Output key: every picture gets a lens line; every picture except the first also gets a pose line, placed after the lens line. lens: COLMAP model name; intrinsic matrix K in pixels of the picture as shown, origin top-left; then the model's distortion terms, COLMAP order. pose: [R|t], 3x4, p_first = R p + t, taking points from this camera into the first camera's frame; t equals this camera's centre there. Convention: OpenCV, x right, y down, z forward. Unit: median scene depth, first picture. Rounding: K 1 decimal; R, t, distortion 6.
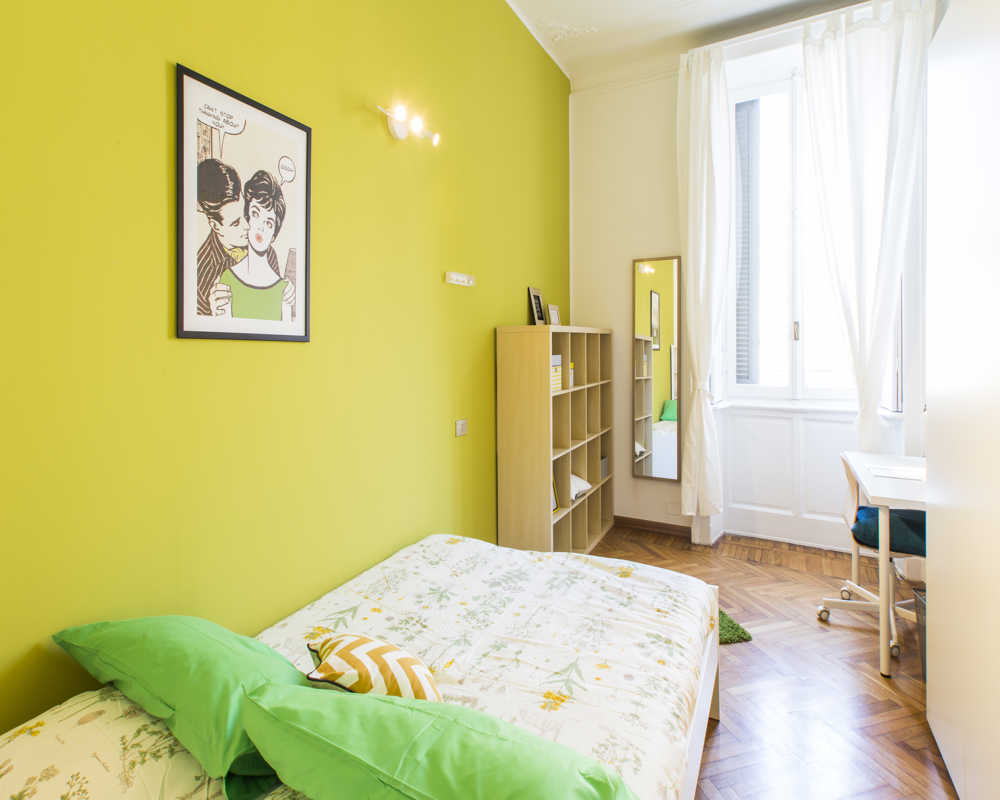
lens RADIAL K [[516.4, 0, 502.9], [0, 516.4, 355.6], [0, 0, 1]] dist [0.007934, 0.000761]
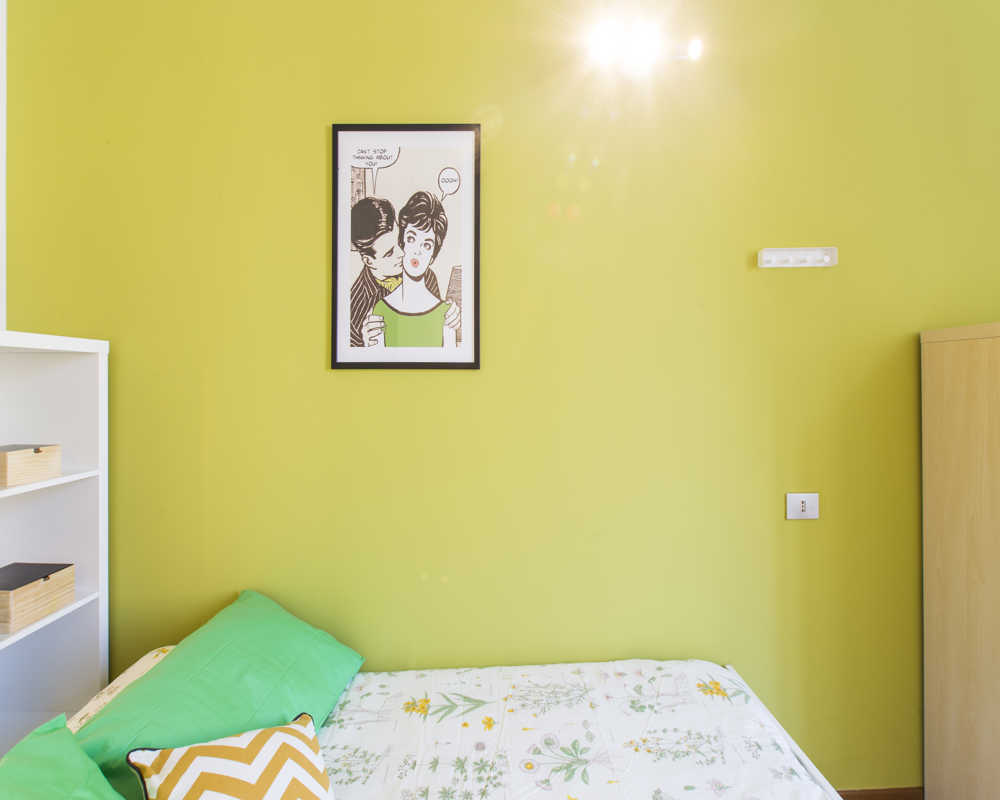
lens RADIAL K [[479.0, 0, 505.7], [0, 479.0, 378.2], [0, 0, 1]] dist [-0.019321, 0.006841]
pose [[0.476523, 0.002542, -0.879158, 0.390148], [-0.001255, 0.999997, 0.002211, -0.014118], [0.879161, 0.000050, 0.476525, 0.716600]]
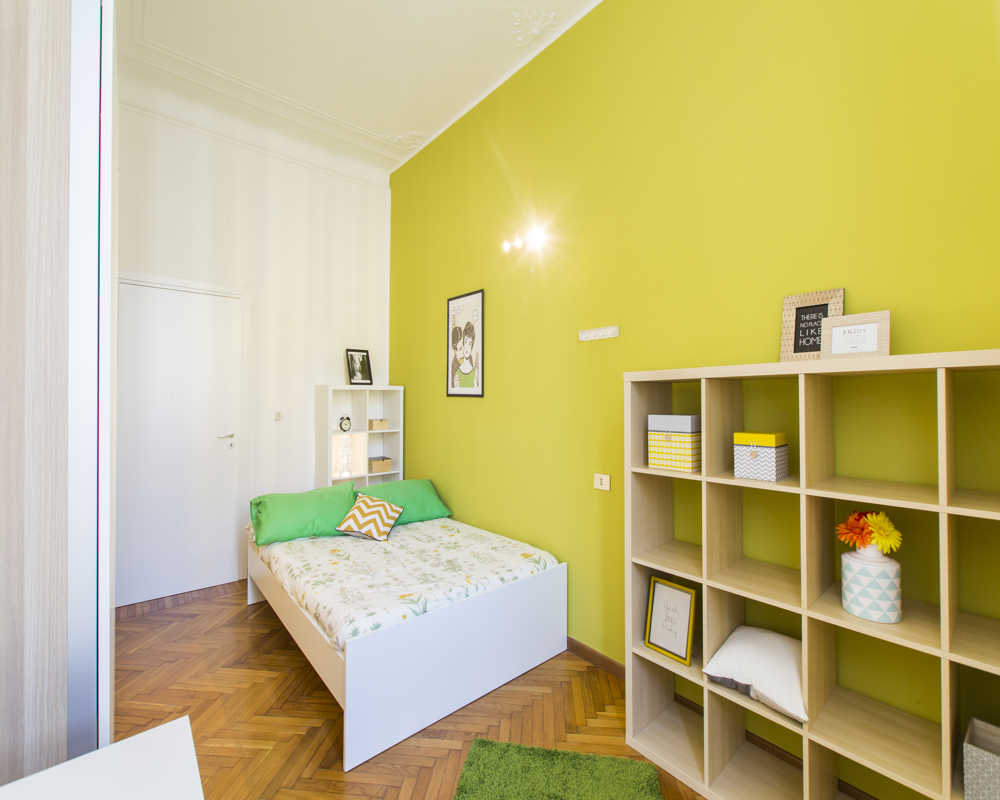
lens RADIAL K [[447.2, 0, 501.7], [0, 447.2, 397.4], [0, 0, 1]] dist [0.009300, 0.000275]
pose [[-0.375405, 0.006364, -0.926839, 1.290608], [-0.009606, 0.999896, 0.010756, -0.049323], [0.926811, 0.012941, -0.375305, 1.868113]]
